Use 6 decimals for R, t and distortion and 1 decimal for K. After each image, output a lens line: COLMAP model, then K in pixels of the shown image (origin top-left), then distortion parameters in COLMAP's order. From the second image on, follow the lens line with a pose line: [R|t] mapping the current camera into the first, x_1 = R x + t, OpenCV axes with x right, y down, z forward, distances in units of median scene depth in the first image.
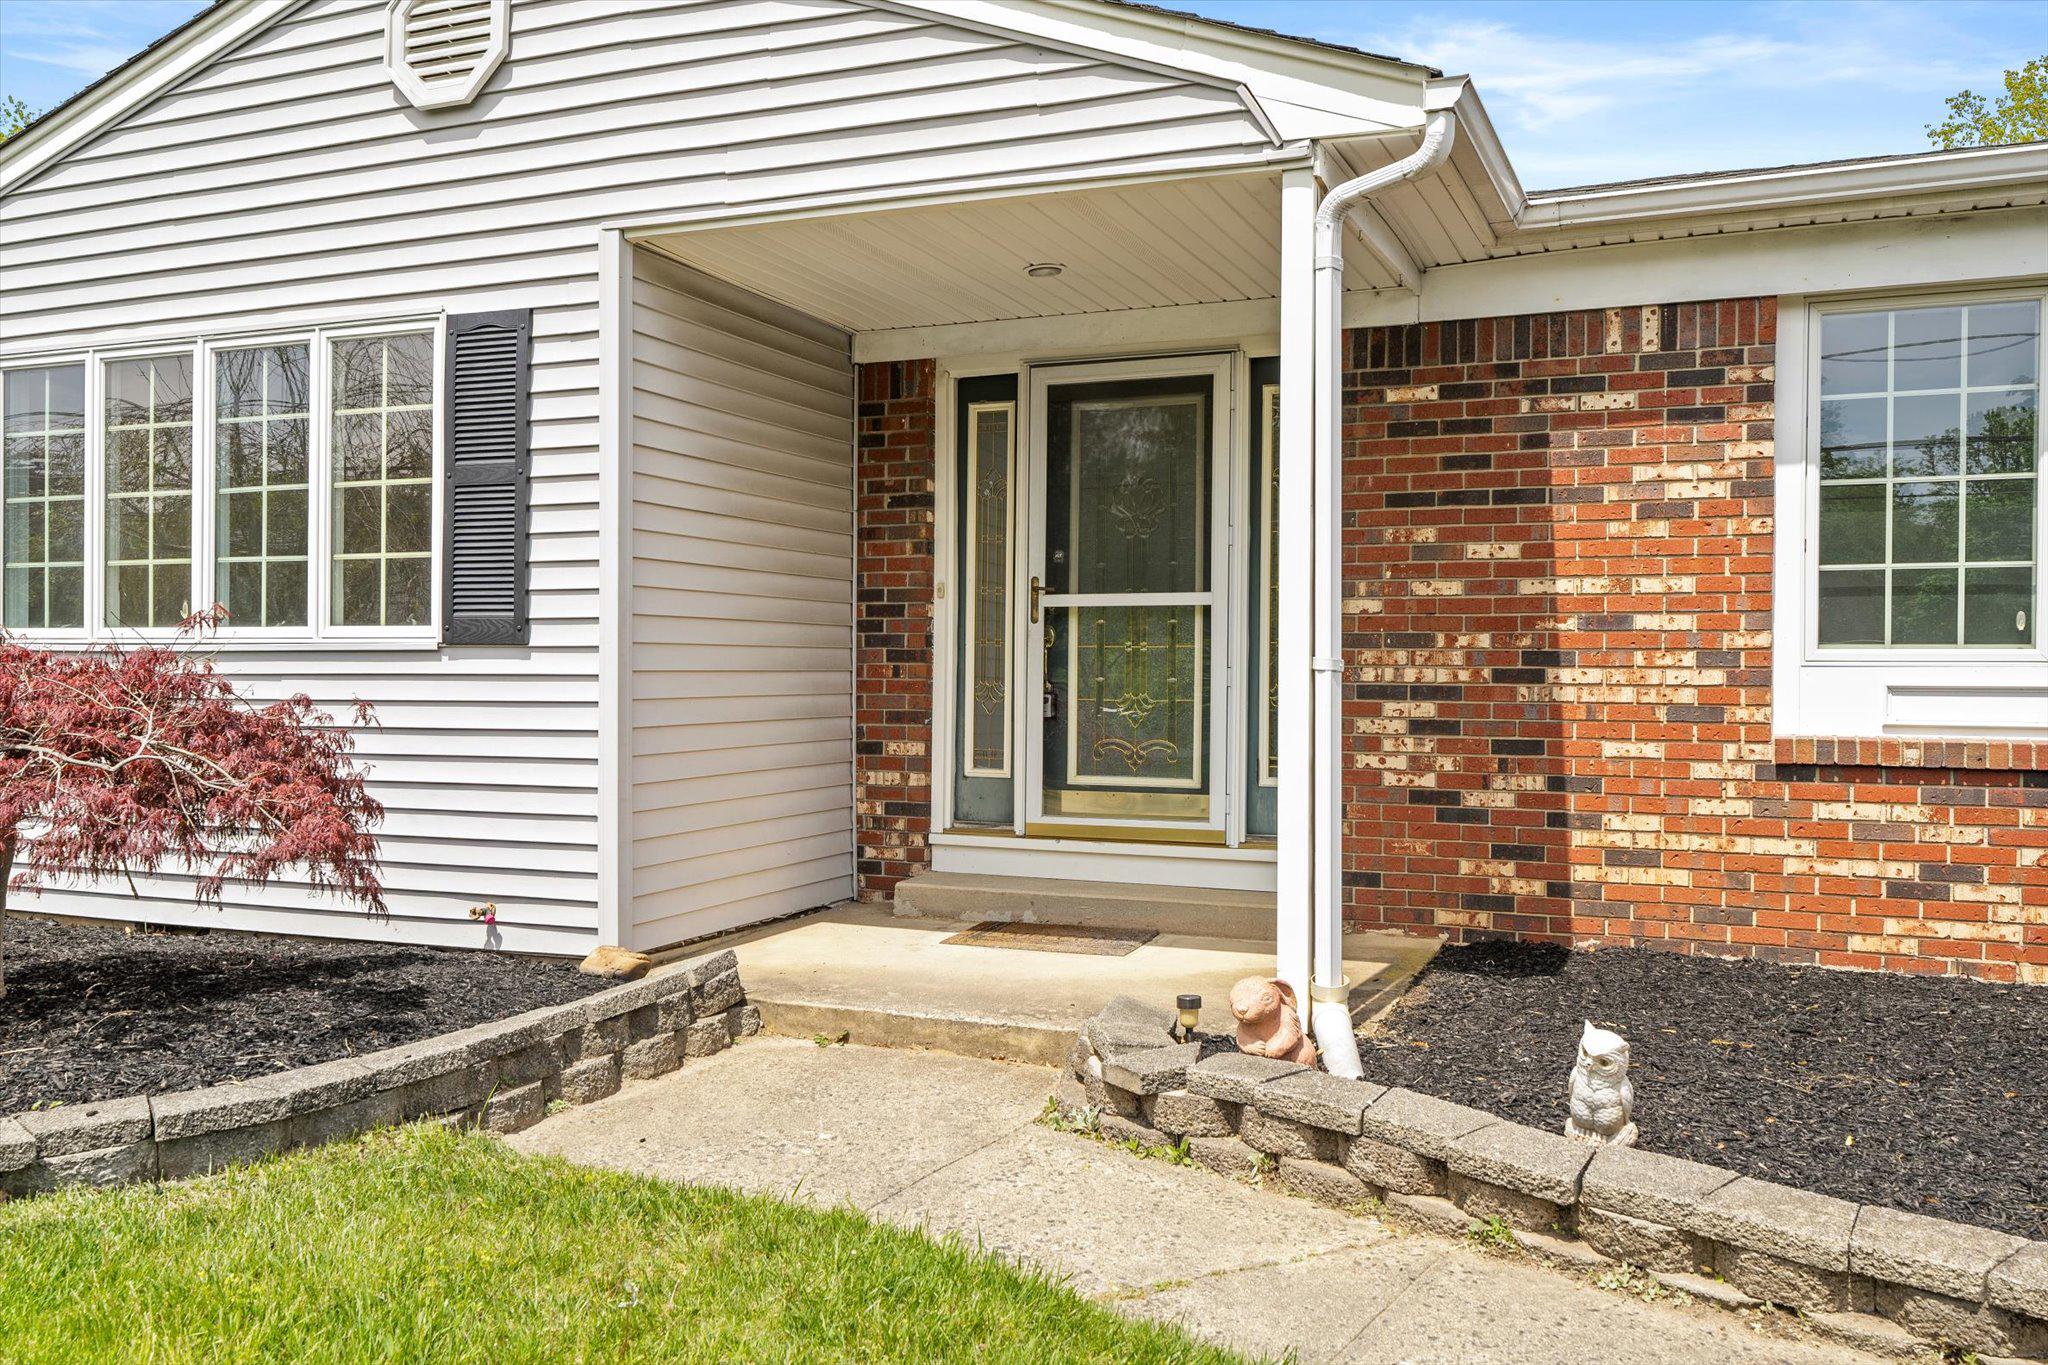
lens RADIAL K [[1720.5, 0, 1024.7], [0, 1720.5, 677.7], [0, 0, 1]] dist [-0.004013, -0.000177]
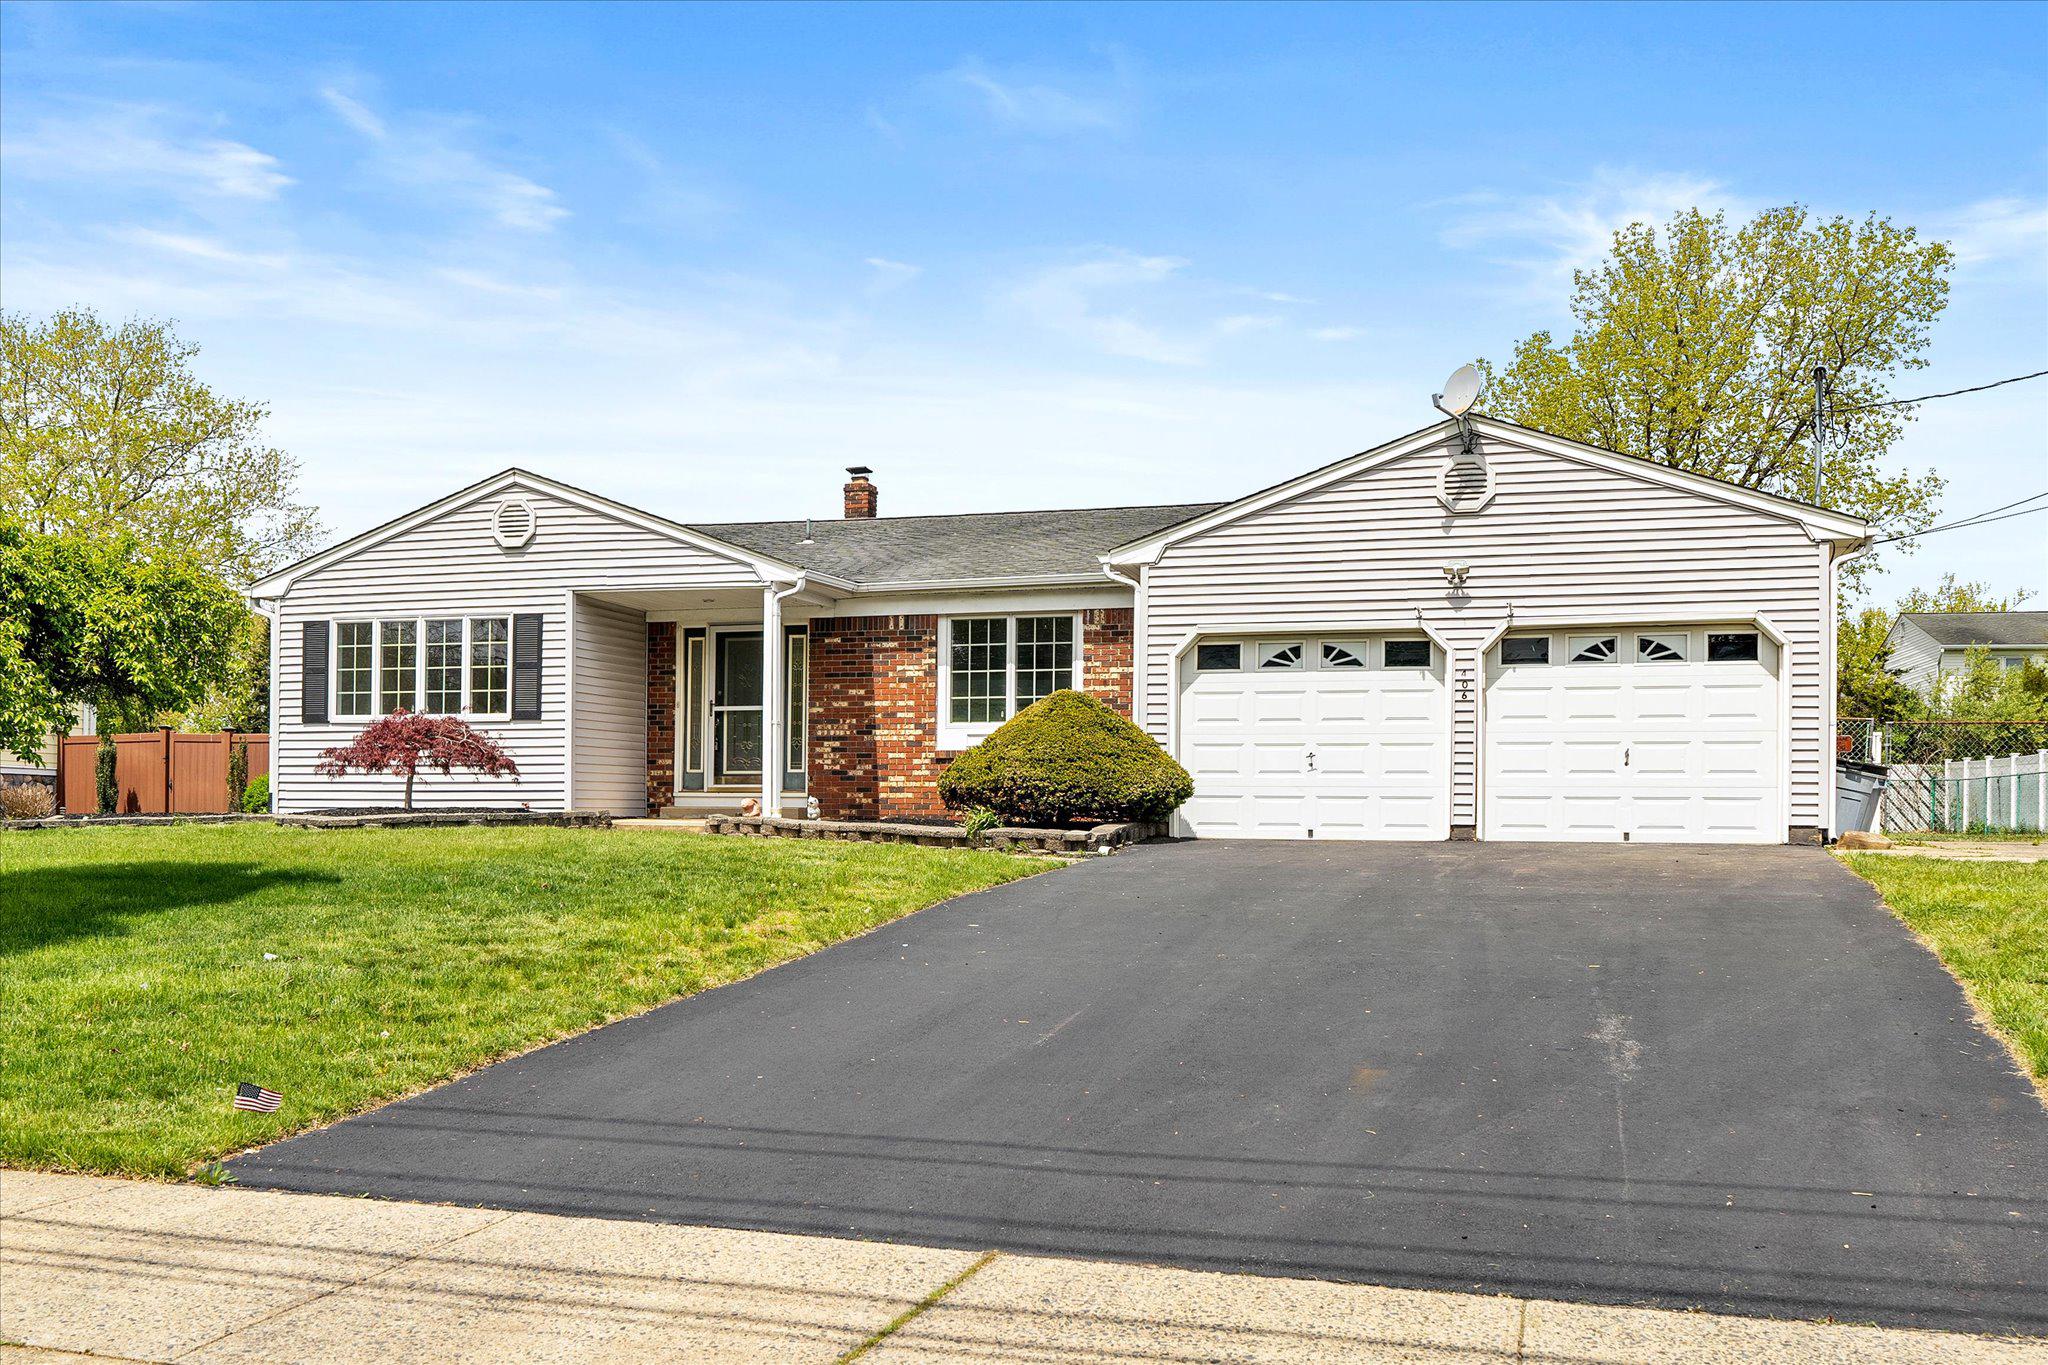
lens RADIAL K [[1720.5, 0, 1006.4], [0, 1720.5, 794.7], [0, 0, 1]] dist [-0.004013, -0.000177]
pose [[0.994253, 0.002197, 0.107033, 0.213024], [-0.000734, 0.999906, -0.013708, 0.154919], [-0.107054, 0.013551, 0.994161, -2.128670]]
